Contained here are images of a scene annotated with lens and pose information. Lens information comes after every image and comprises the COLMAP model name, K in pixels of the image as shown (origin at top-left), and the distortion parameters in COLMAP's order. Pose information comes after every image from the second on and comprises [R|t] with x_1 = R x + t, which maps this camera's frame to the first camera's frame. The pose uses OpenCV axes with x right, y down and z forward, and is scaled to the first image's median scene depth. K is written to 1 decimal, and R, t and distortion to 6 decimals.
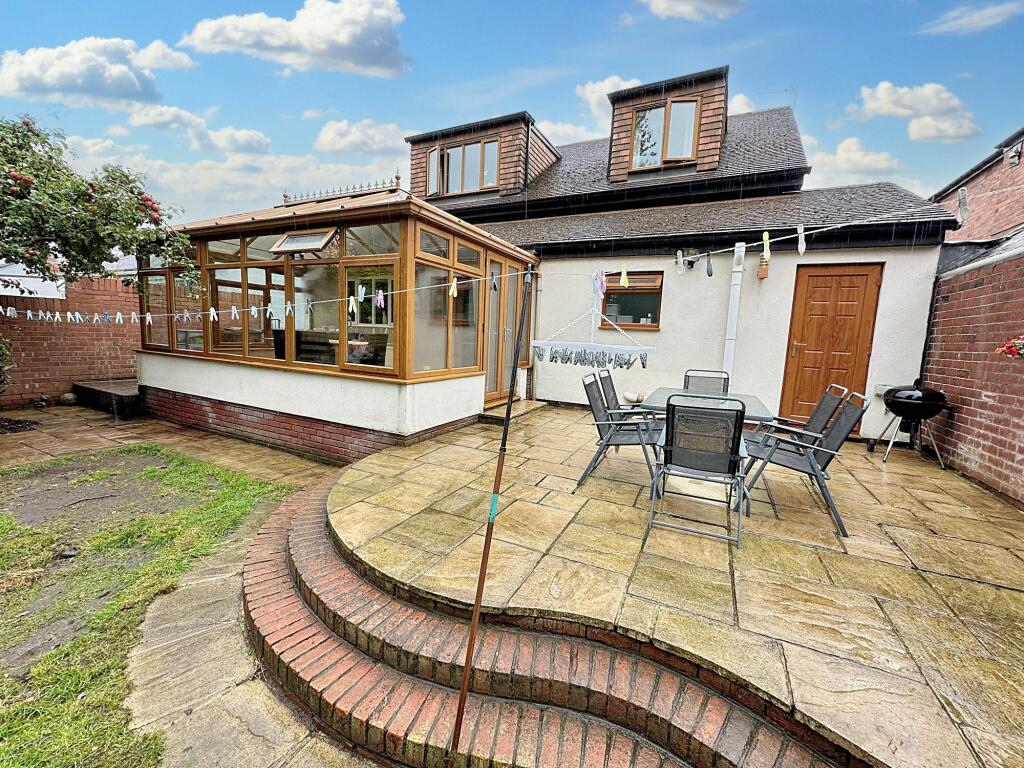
lens RADIAL K [[410.1, 0, 510.3], [0, 410.1, 382.9], [0, 0, 1]] dist [-0.002515, -0.000197]
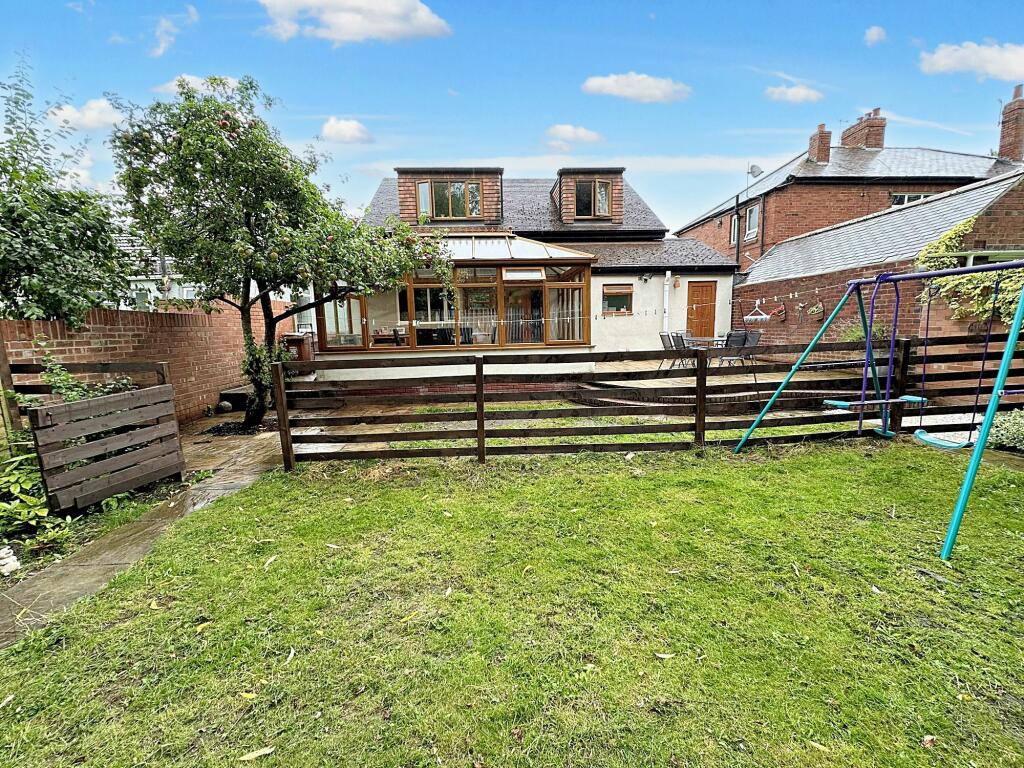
lens RADIAL K [[410.1, 0, 516.7], [0, 410.1, 385.5], [0, 0, 1]] dist [-0.002515, -0.000197]
pose [[0.854988, -0.138619, 0.499780, -1.116699], [0.123588, 0.990316, 0.063247, 0.014760], [-0.503707, 0.007691, 0.863840, -0.394482]]
